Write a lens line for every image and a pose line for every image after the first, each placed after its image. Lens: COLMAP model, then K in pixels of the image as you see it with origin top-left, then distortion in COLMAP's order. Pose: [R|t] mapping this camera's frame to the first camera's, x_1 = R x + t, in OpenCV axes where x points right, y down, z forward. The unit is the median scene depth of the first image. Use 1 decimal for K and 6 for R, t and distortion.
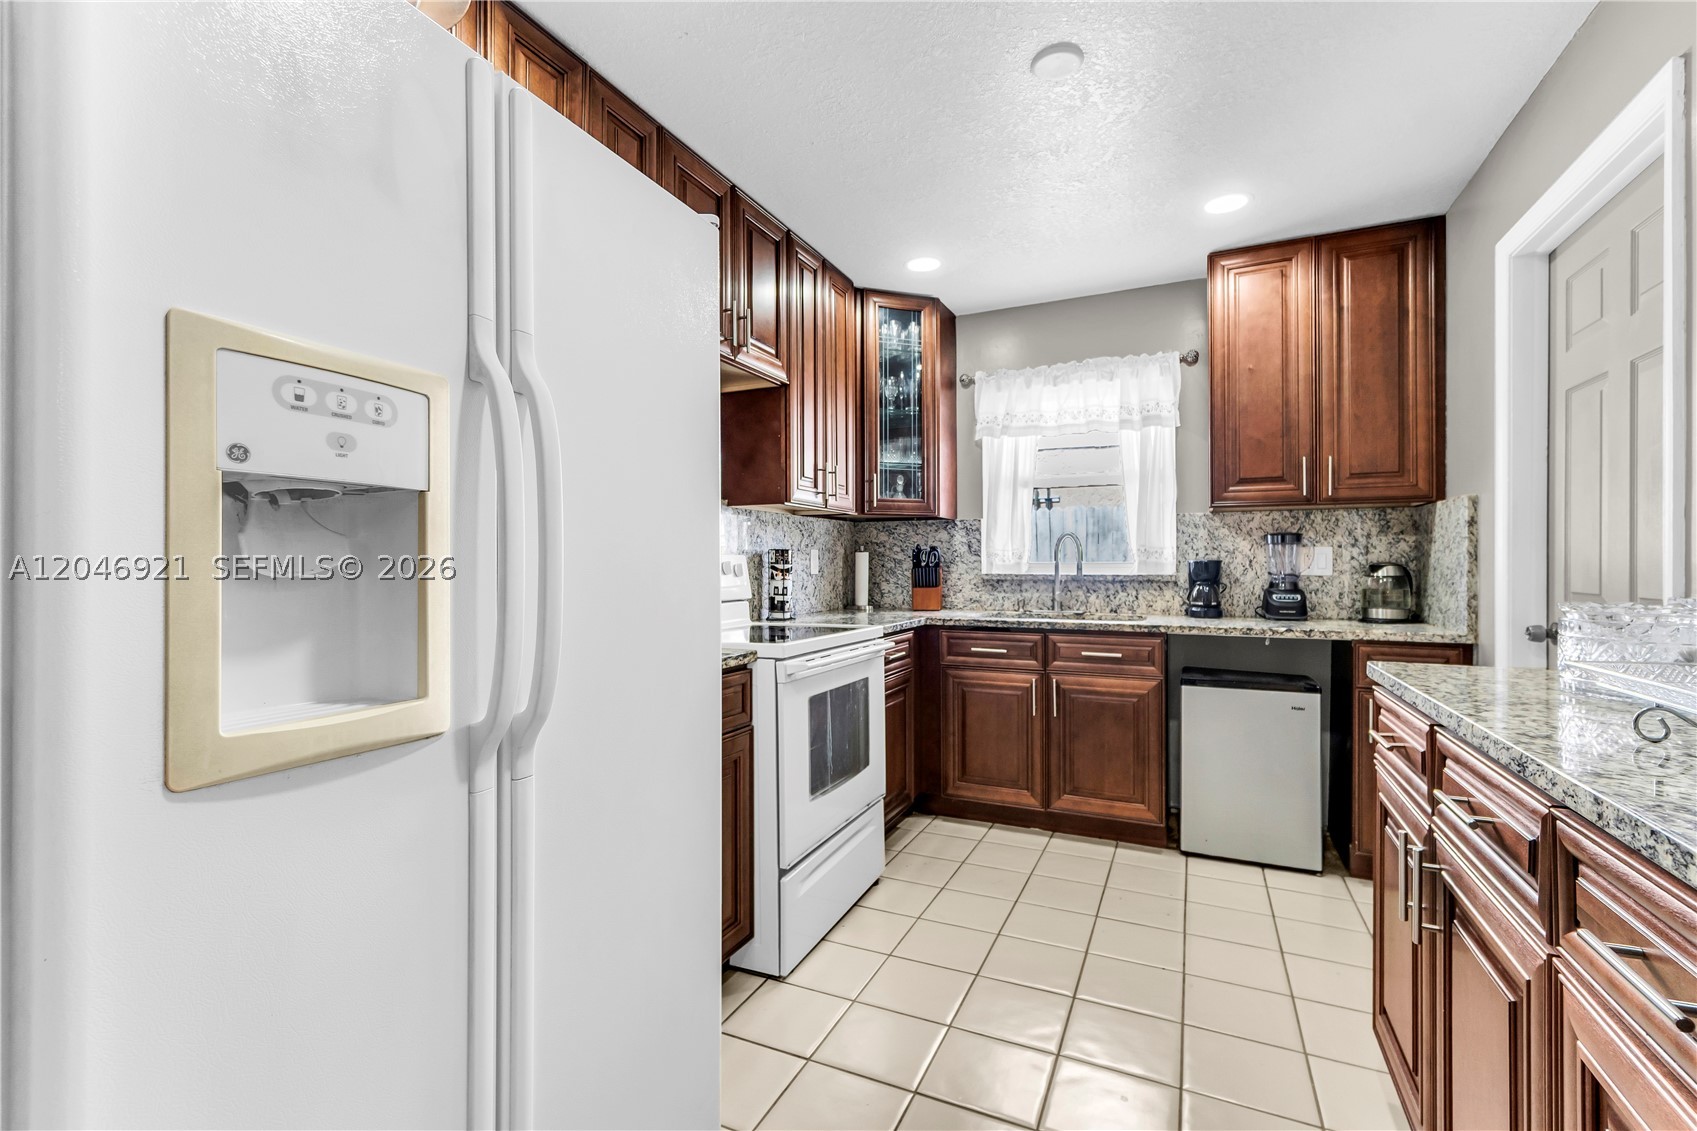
lens RADIAL K [[759.0, 0, 813.9], [0, 759.0, 563.2], [0, 0, 1]] dist [-0.007256, 0.002218]
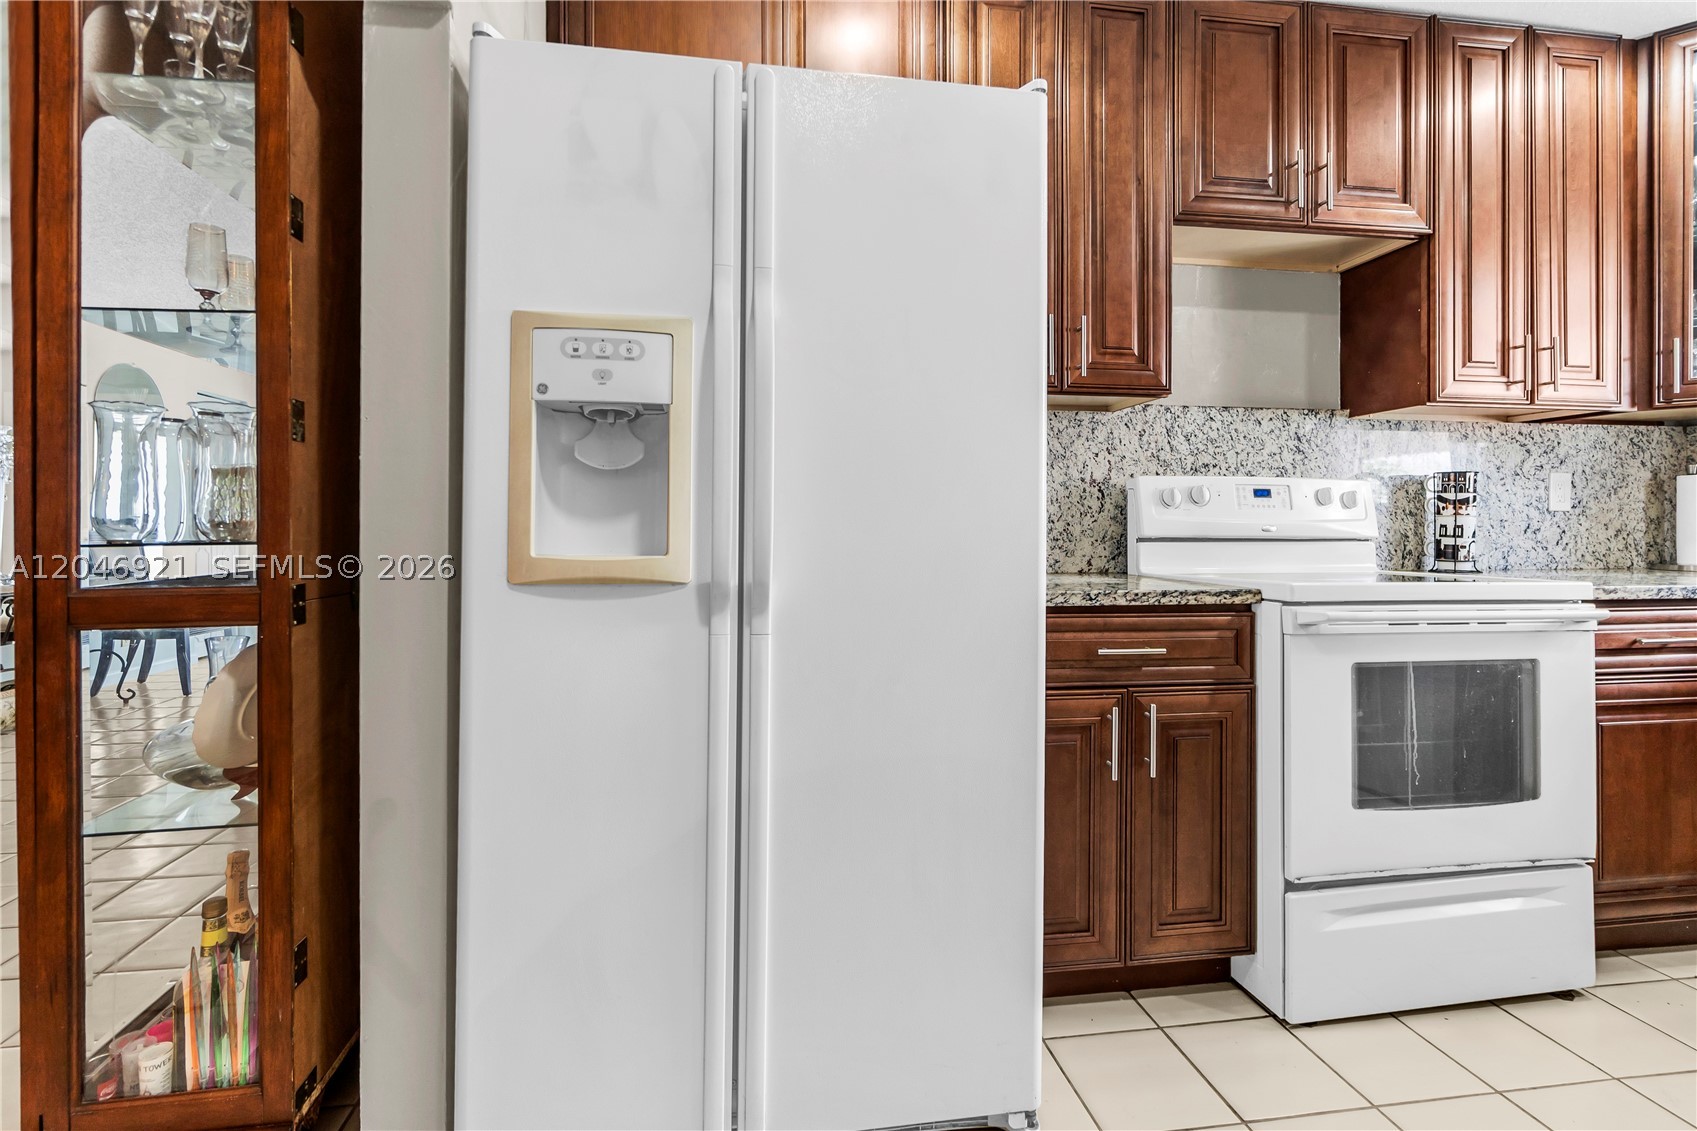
lens RADIAL K [[759.0, 0, 810.2], [0, 759.0, 521.5], [0, 0, 1]] dist [-0.007256, 0.002218]
pose [[0.559771, 0.000896, -0.828647, 0.221773], [-0.004222, 0.999990, -0.001771, 0.034391], [0.828637, 0.004490, 0.559769, 0.127217]]
